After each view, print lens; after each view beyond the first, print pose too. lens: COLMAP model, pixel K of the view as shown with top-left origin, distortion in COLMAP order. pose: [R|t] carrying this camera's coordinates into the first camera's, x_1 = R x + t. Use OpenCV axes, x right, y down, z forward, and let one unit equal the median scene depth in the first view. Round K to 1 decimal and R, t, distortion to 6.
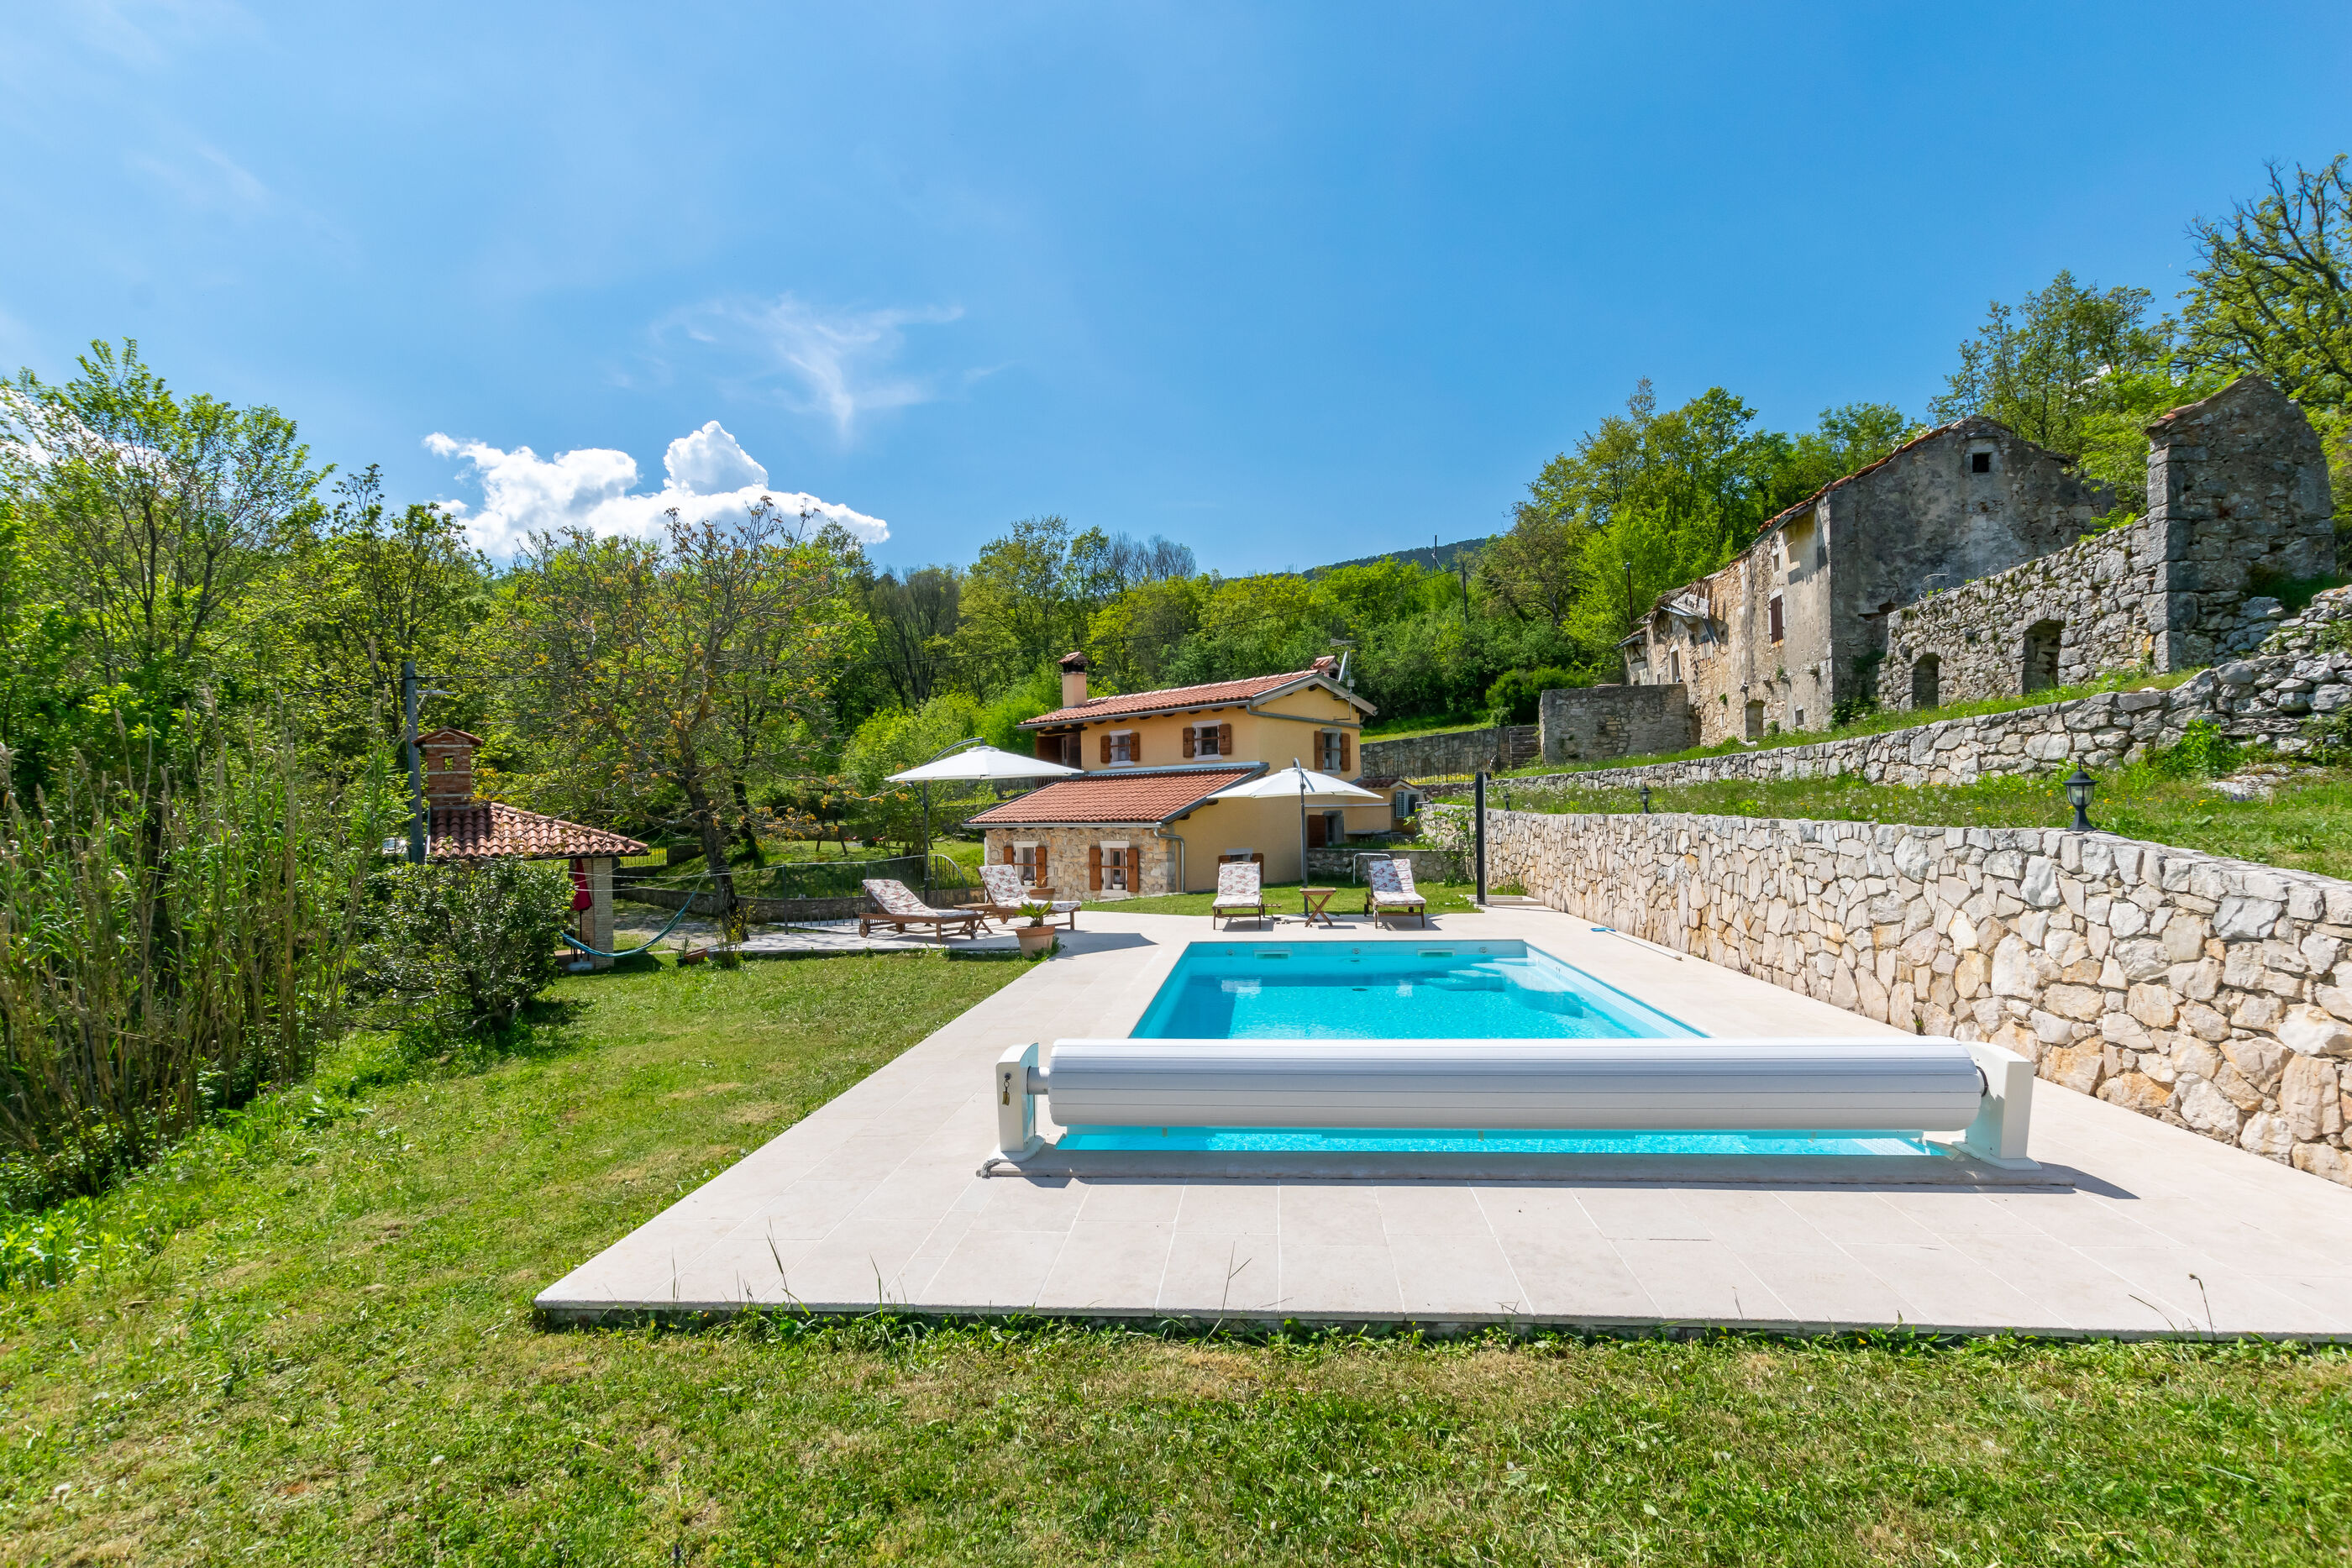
lens RADIAL K [[1030.8, 0, 1165.5], [0, 1030.8, 820.6], [0, 0, 1]] dist [0.006296, -0.000255]
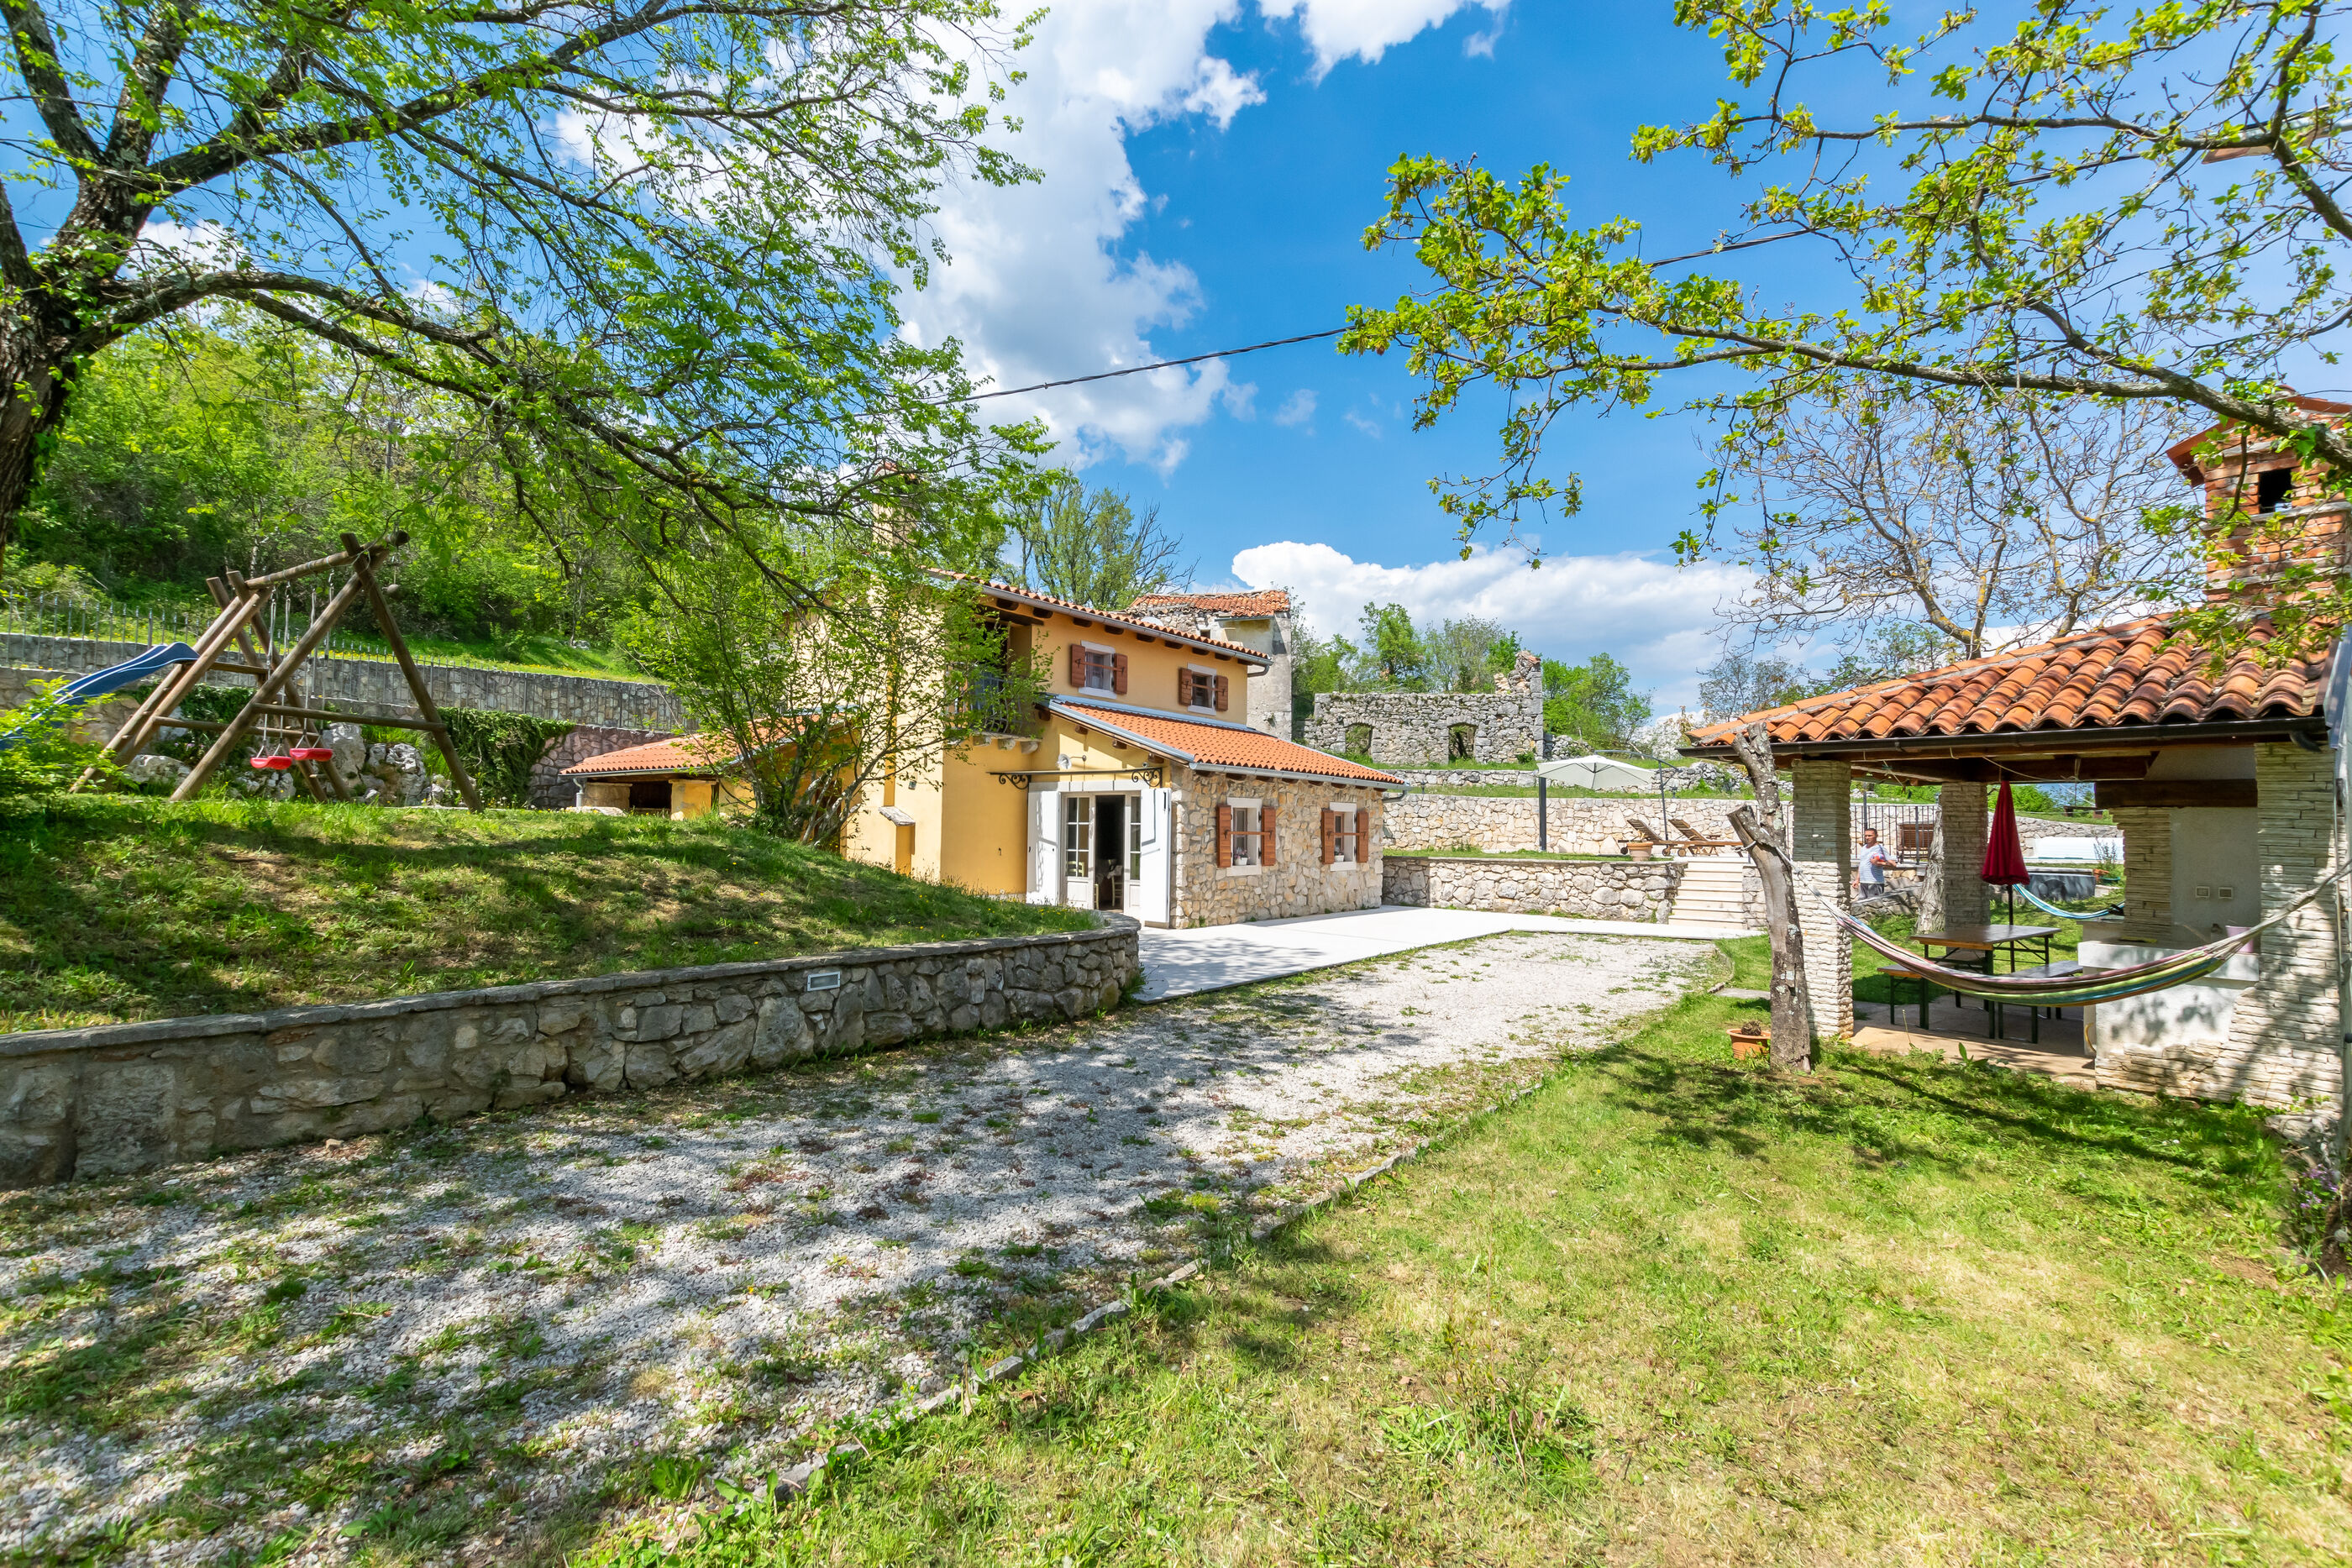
lens RADIAL K [[1030.8, 0, 1165.5], [0, 1030.8, 820.6], [0, 0, 1]] dist [0.006296, -0.000255]
pose [[-0.105297, 0.030039, 0.993987, -0.781959], [-0.003322, 0.999527, -0.030558, 0.054172], [-0.994435, -0.006520, -0.105148, 1.113723]]
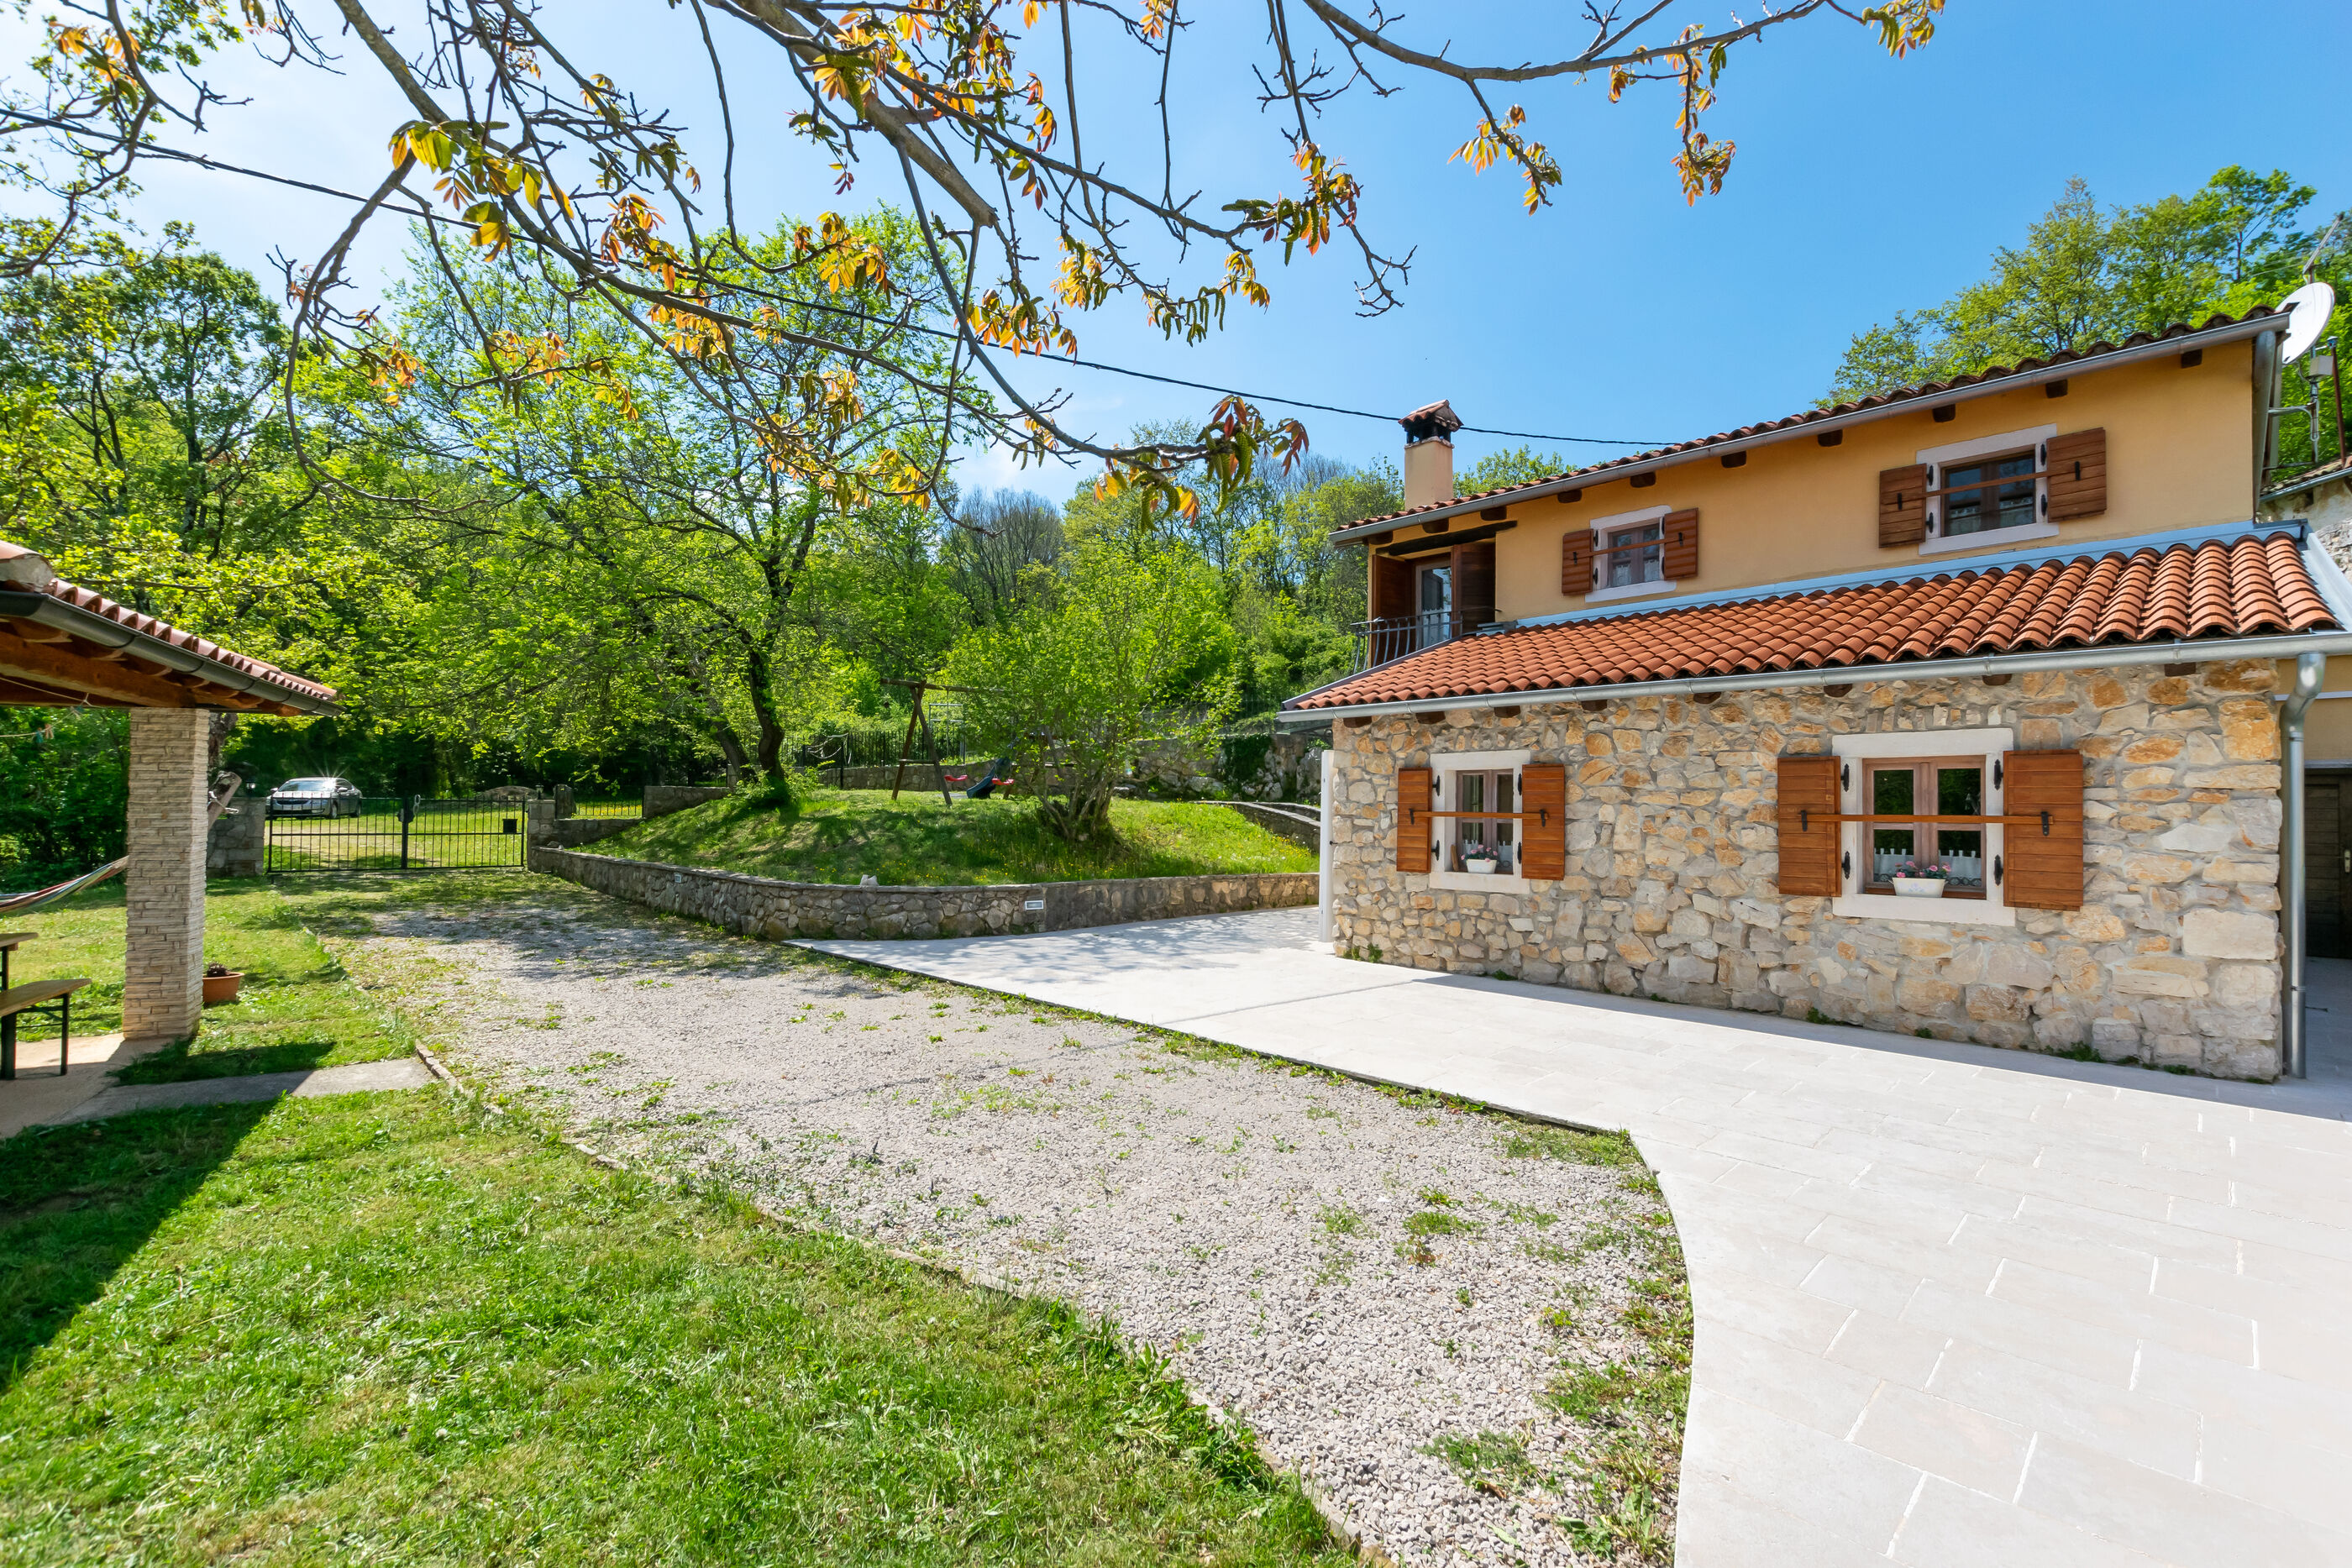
lens RADIAL K [[1021.9, 0, 1176.0], [0, 1021.9, 784.0], [0, 0, 1]] dist [0.005911, 0.000210]
pose [[0.998789, 0.030431, -0.038656, -0.226919], [-0.031715, 0.998950, -0.033049, 0.046507], [0.037610, 0.034235, 0.998706, 0.629074]]
